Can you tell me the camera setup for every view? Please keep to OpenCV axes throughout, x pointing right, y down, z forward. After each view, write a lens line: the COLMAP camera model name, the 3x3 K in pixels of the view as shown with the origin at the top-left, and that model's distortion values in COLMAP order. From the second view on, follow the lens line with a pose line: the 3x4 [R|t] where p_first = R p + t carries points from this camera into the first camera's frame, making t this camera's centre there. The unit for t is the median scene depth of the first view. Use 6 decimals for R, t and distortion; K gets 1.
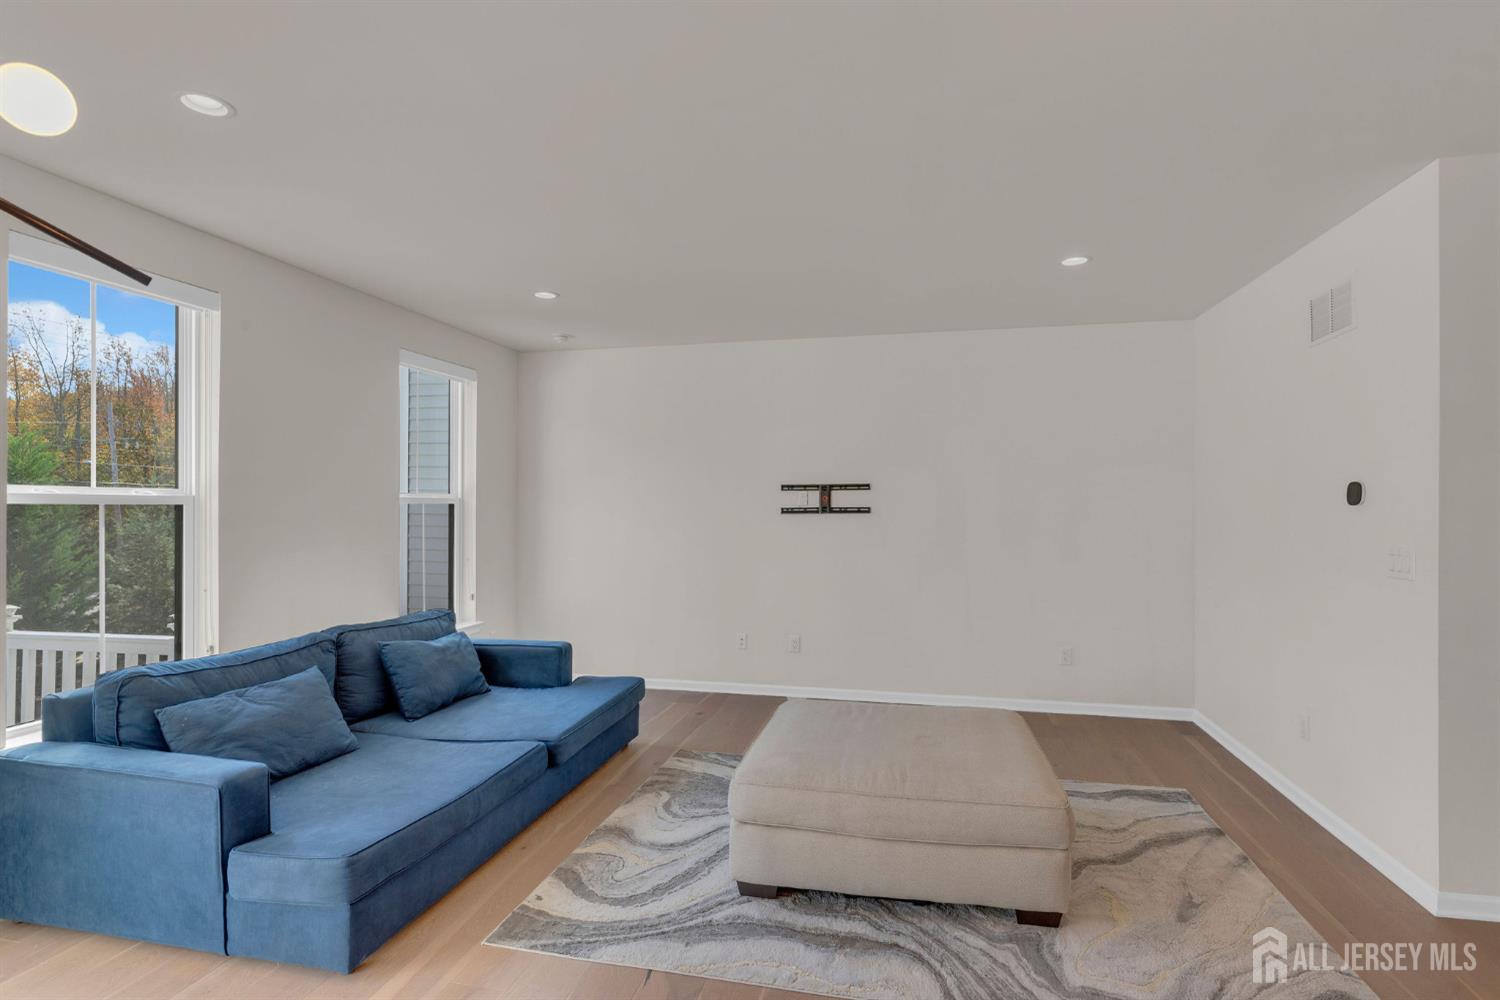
lens RADIAL K [[737.1, 0, 753.4], [0, 737.1, 504.6], [0, 0, 1]] dist [0.000609, -0.000021]
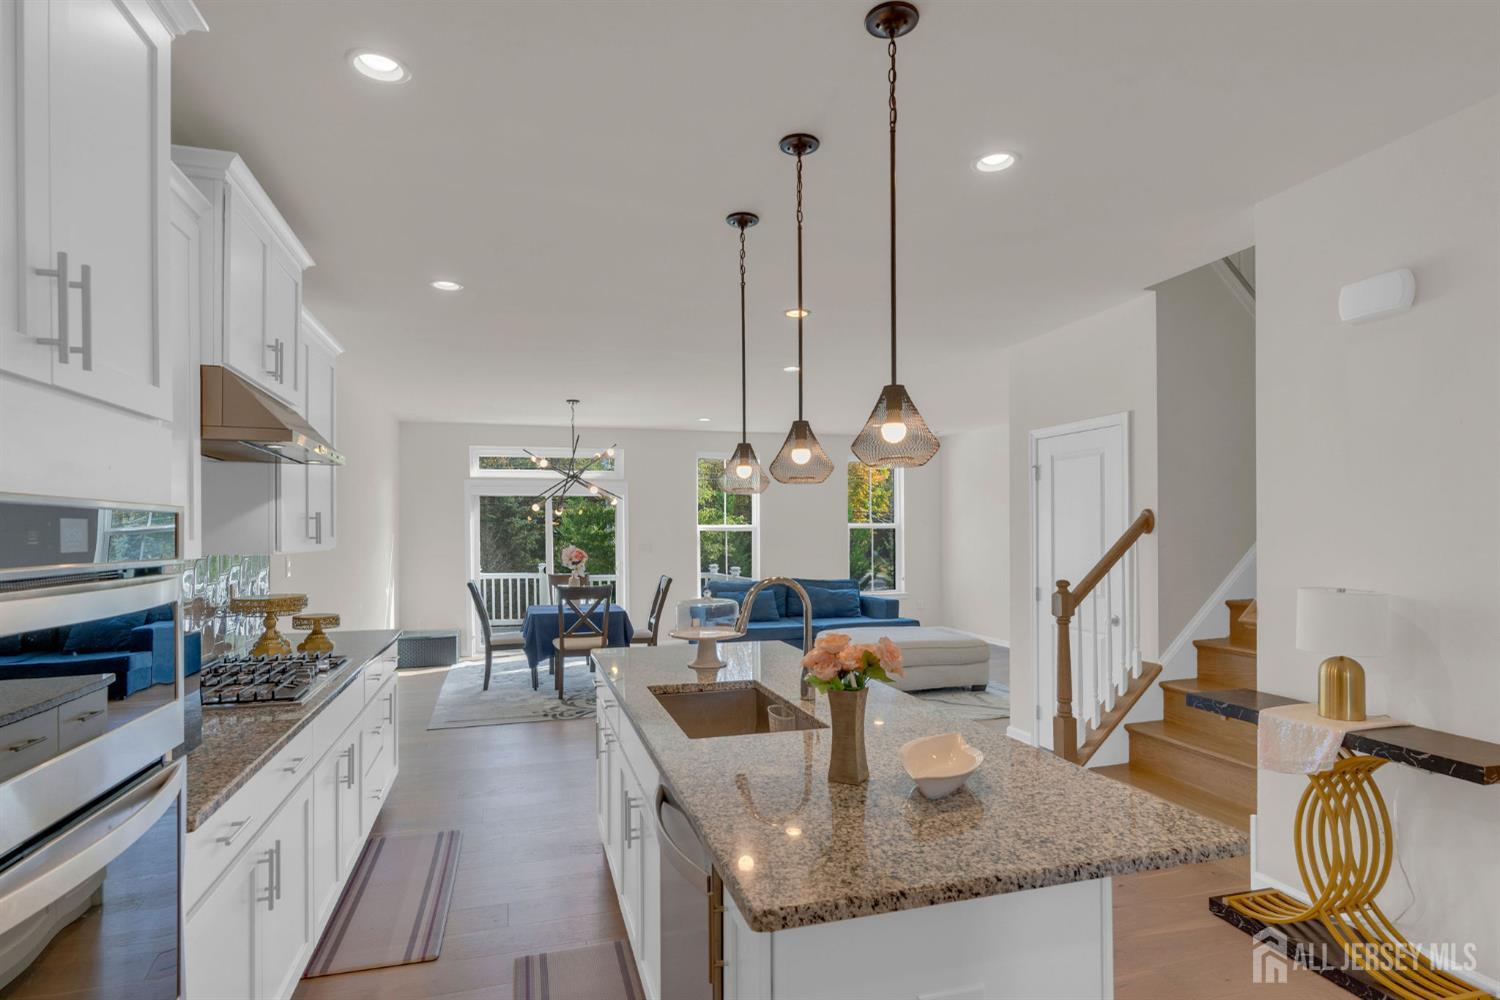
lens RADIAL K [[752.1, 0, 755.8], [0, 752.1, 524.3], [0, 0, 1]] dist [-0.001141, 0.000064]
pose [[0.502194, -0.013874, -0.864644, 1.717615], [0.010699, 0.999894, -0.009830, 0.005602], [0.864689, -0.004314, 0.502289, -0.424612]]
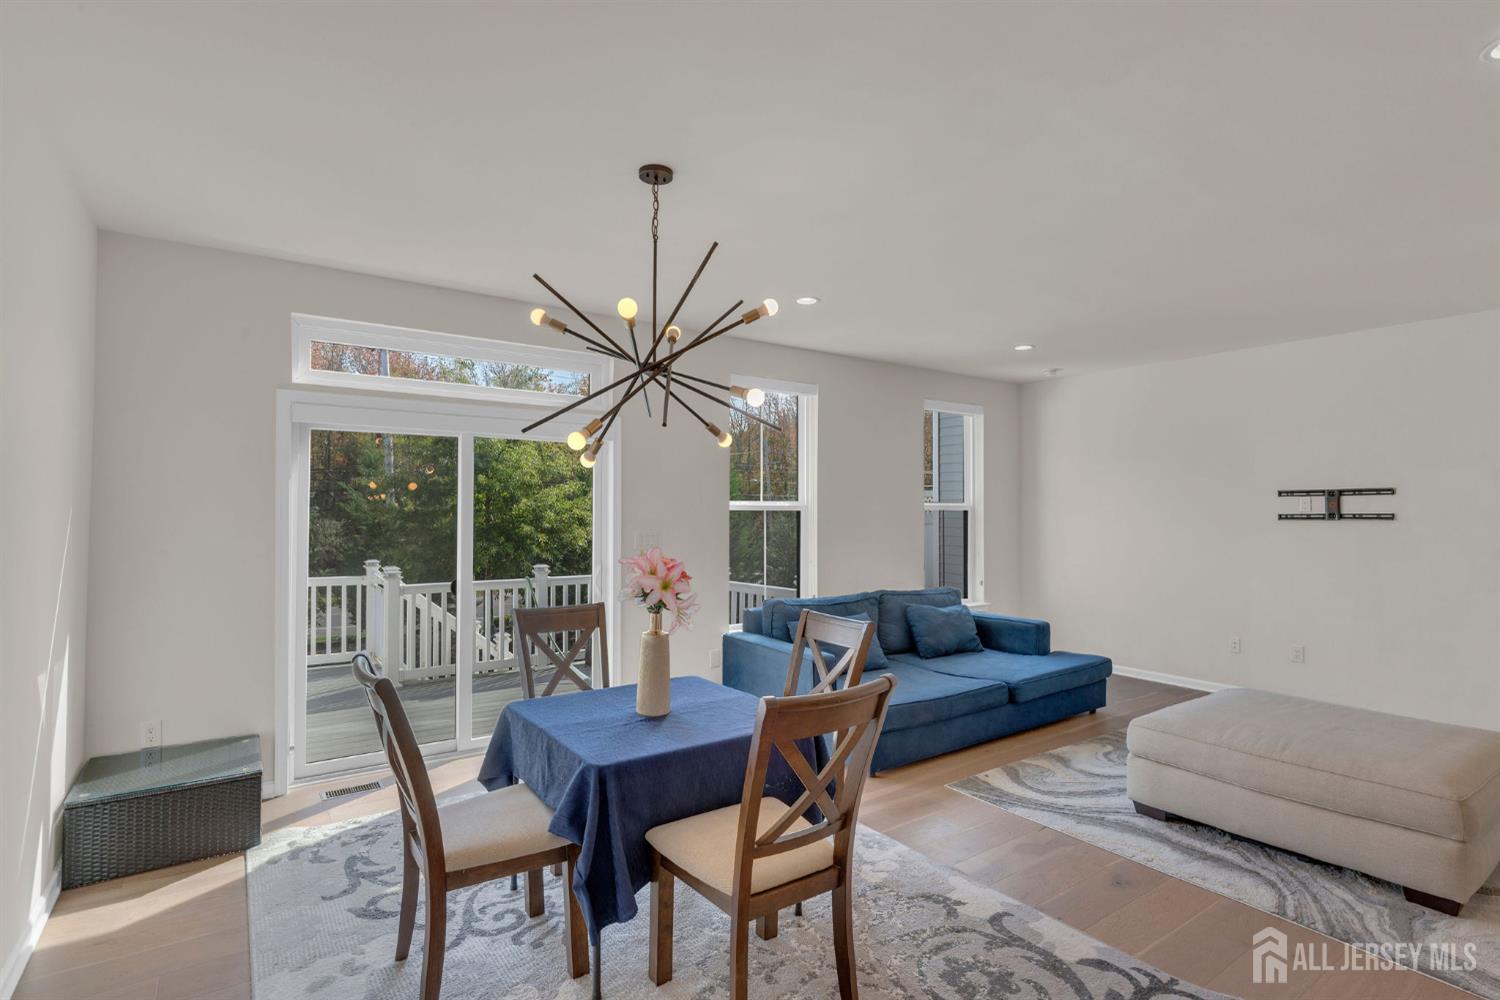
lens RADIAL K [[715.4, 0, 751.7], [0, 715.4, 495.7], [0, 0, 1]] dist [-0.002580, 0.000270]
pose [[0.740389, -0.013895, -0.672035, 0.259973], [0.000070, 0.999788, -0.020595, -0.000975], [0.672179, 0.015201, 0.740233, -0.306215]]
